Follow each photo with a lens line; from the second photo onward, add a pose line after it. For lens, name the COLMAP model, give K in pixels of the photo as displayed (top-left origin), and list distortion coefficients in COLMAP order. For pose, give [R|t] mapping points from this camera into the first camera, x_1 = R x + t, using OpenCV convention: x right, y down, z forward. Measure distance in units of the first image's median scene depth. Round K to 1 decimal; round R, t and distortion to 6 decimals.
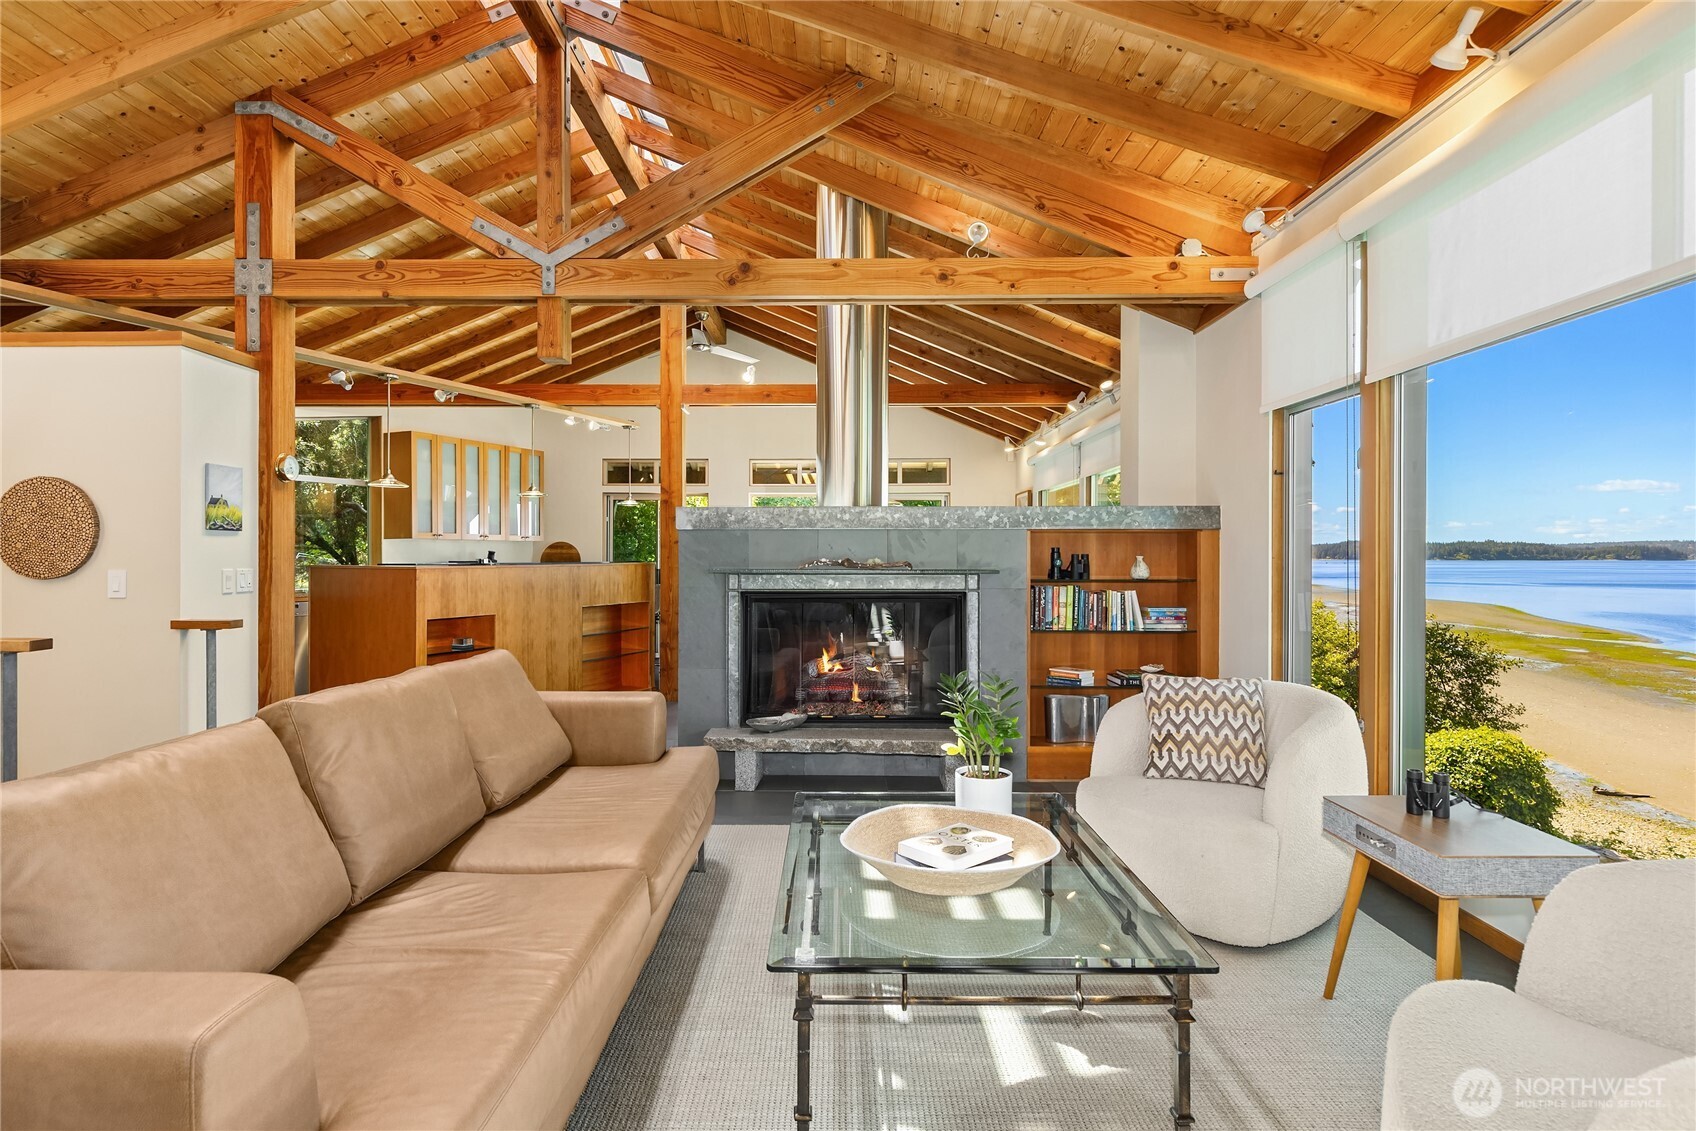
lens RADIAL K [[895.6, 0, 829.8], [0, 895.6, 536.3], [0, 0, 1]] dist [0.001840, 0.000526]
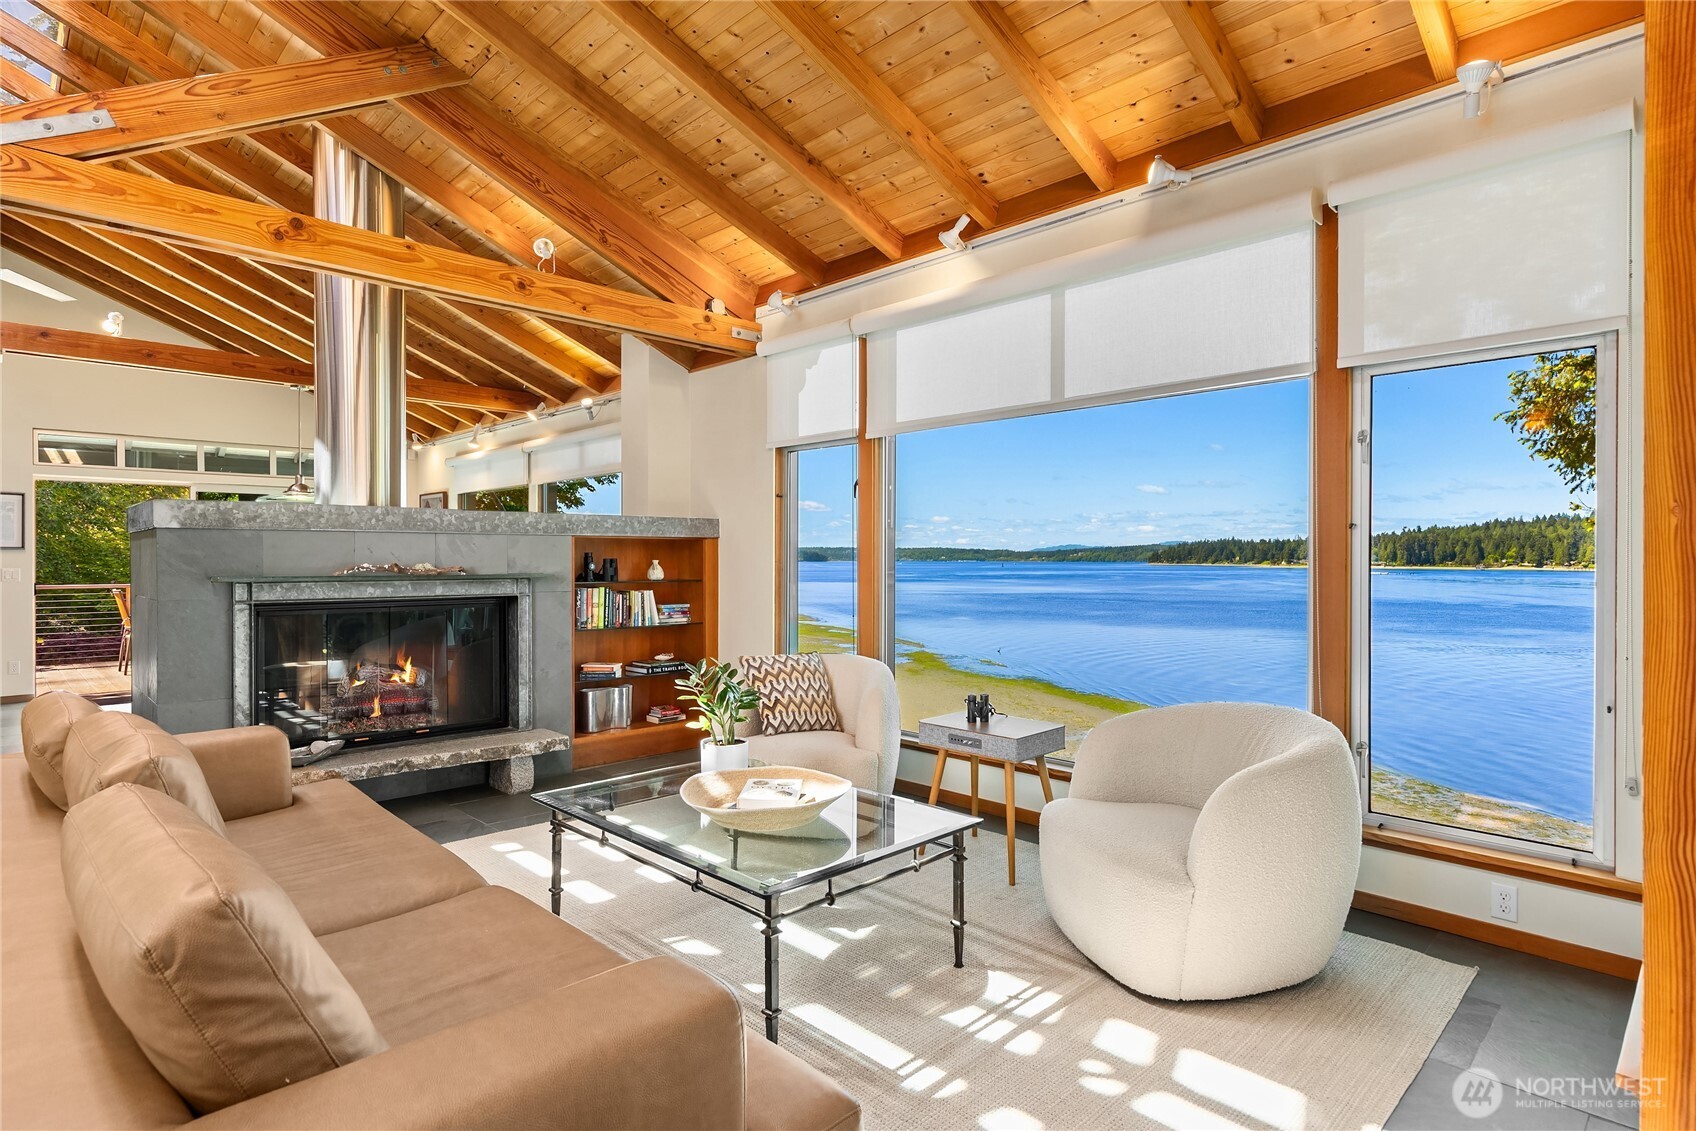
lens RADIAL K [[903.4, 0, 842.0], [0, 903.4, 536.6], [0, 0, 1]] dist [0.001395, -0.000046]
pose [[0.695040, 0.016809, 0.718774, -0.331480], [-0.014750, 0.999850, -0.009119, -0.001157], [-0.718819, -0.004264, 0.695184, 0.024196]]
